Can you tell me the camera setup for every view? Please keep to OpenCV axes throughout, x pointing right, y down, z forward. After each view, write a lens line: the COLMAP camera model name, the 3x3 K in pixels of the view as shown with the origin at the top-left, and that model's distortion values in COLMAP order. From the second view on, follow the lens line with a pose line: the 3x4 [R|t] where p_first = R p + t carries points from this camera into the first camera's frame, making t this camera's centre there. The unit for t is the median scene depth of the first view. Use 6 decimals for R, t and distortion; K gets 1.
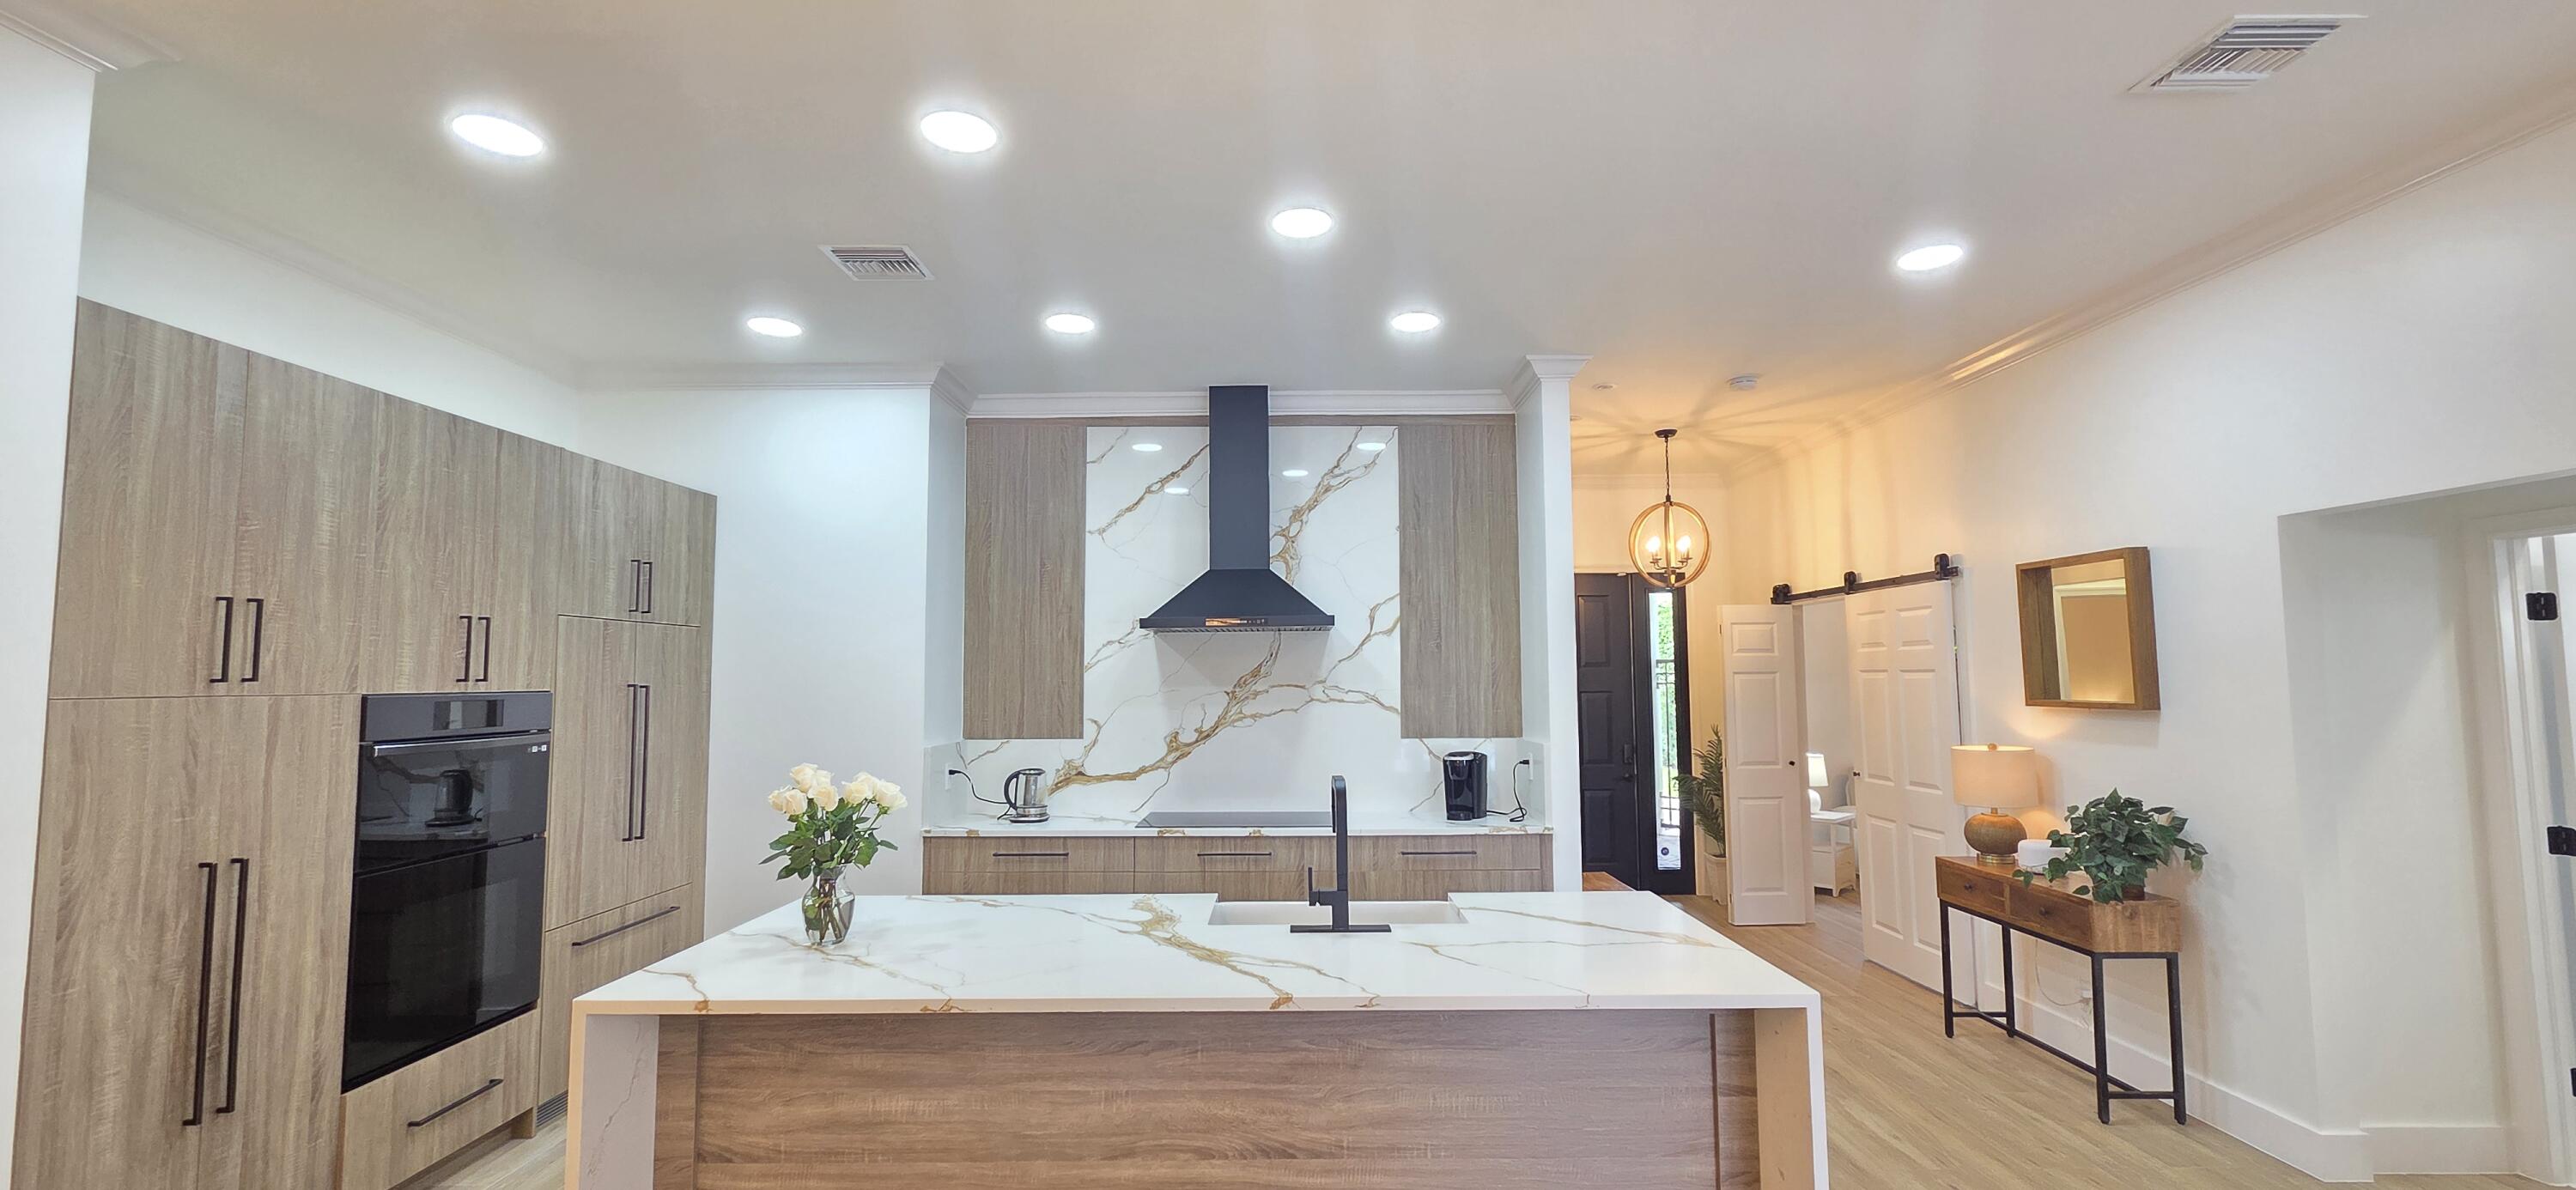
lens RADIAL K [[1059.1, 0, 1292.1], [0, 1059.1, 602.3], [0, 0, 1]] dist [-0.001059, 0.000248]
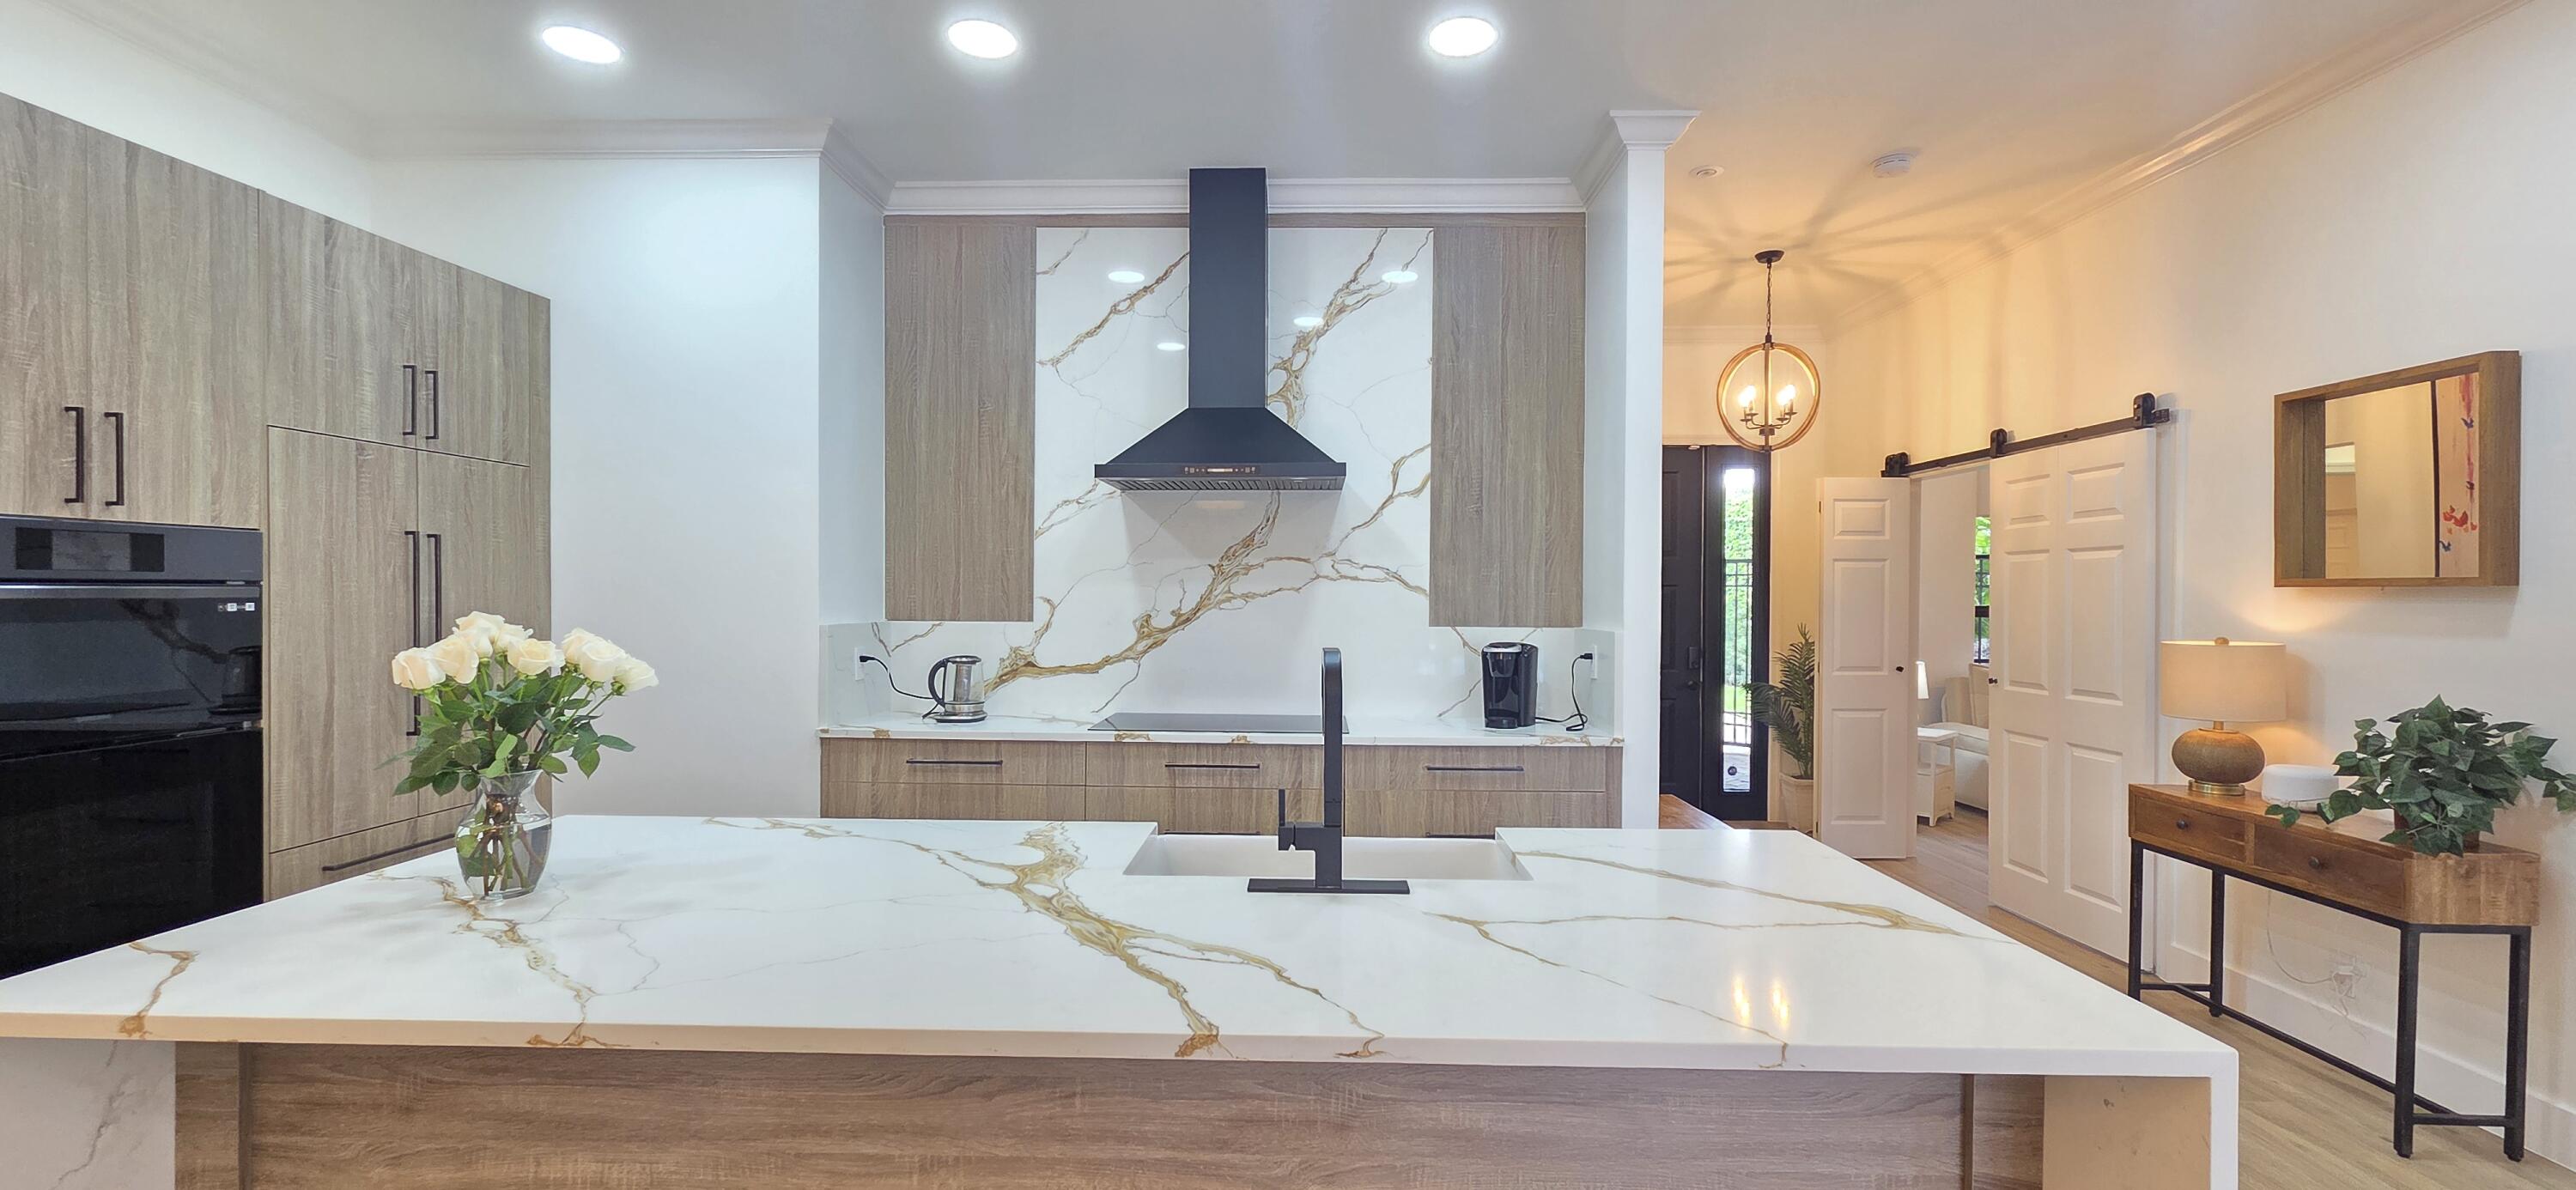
lens RADIAL K [[1059.1, 0, 1292.1], [0, 1059.1, 602.3], [0, 0, 1]] dist [-0.001059, 0.000248]
pose [[0.999593, 0.012948, -0.025423, 0.026962], [-0.010871, 0.996721, 0.080187, 0.064725], [0.026378, -0.079878, 0.996456, 0.276938]]
